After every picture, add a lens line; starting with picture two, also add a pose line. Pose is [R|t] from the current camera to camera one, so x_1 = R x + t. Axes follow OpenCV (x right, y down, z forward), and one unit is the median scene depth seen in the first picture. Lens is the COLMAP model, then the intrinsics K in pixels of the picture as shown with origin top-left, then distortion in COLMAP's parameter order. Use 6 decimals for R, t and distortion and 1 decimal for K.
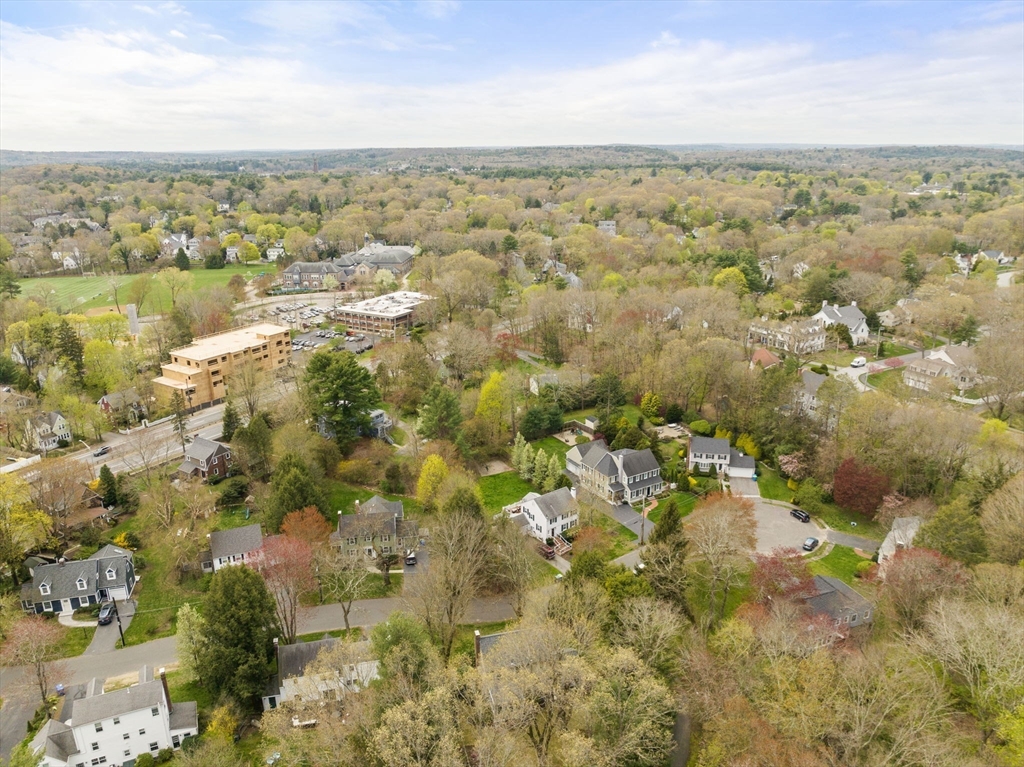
lens RADIAL K [[726.2, 0, 512.0], [0, 726.2, 383.5], [0, 0, 1]] dist [-0.009320, -0.003061]
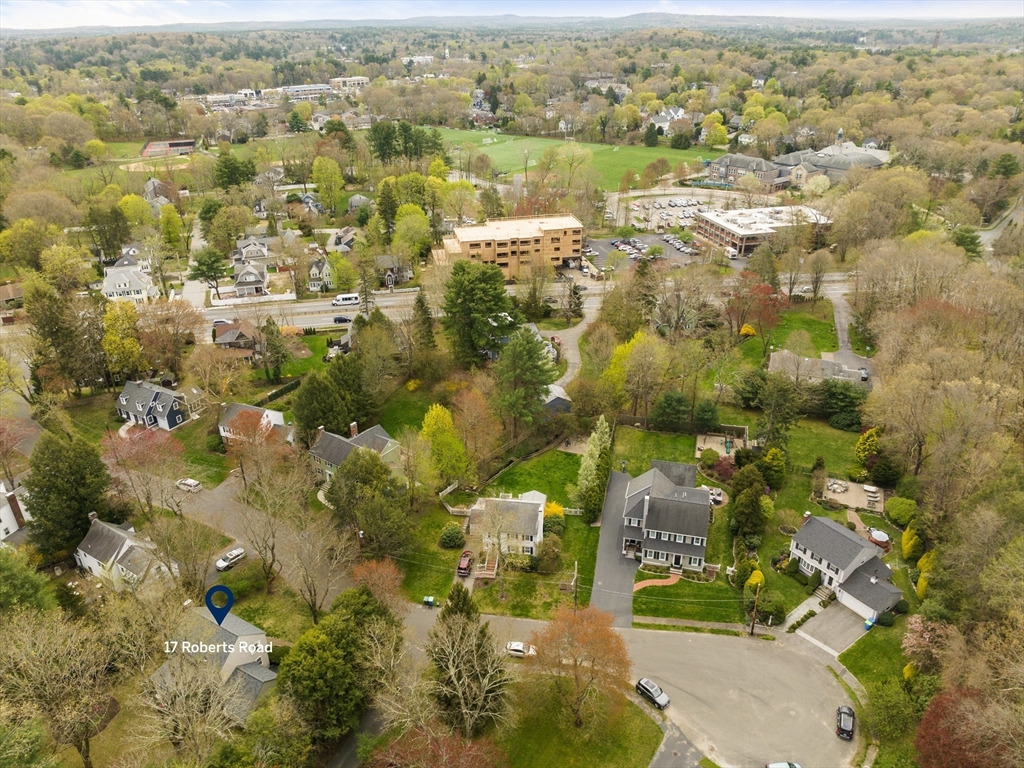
lens RADIAL K [[726.2, 0, 512.0], [0, 726.2, 384.0], [0, 0, 1]] dist [-0.009320, -0.003061]
pose [[0.712993, 0.324404, -0.621614, 0.319342], [-0.221258, 0.945334, 0.239561, -0.101155], [0.665347, -0.033268, 0.745793, 0.267846]]
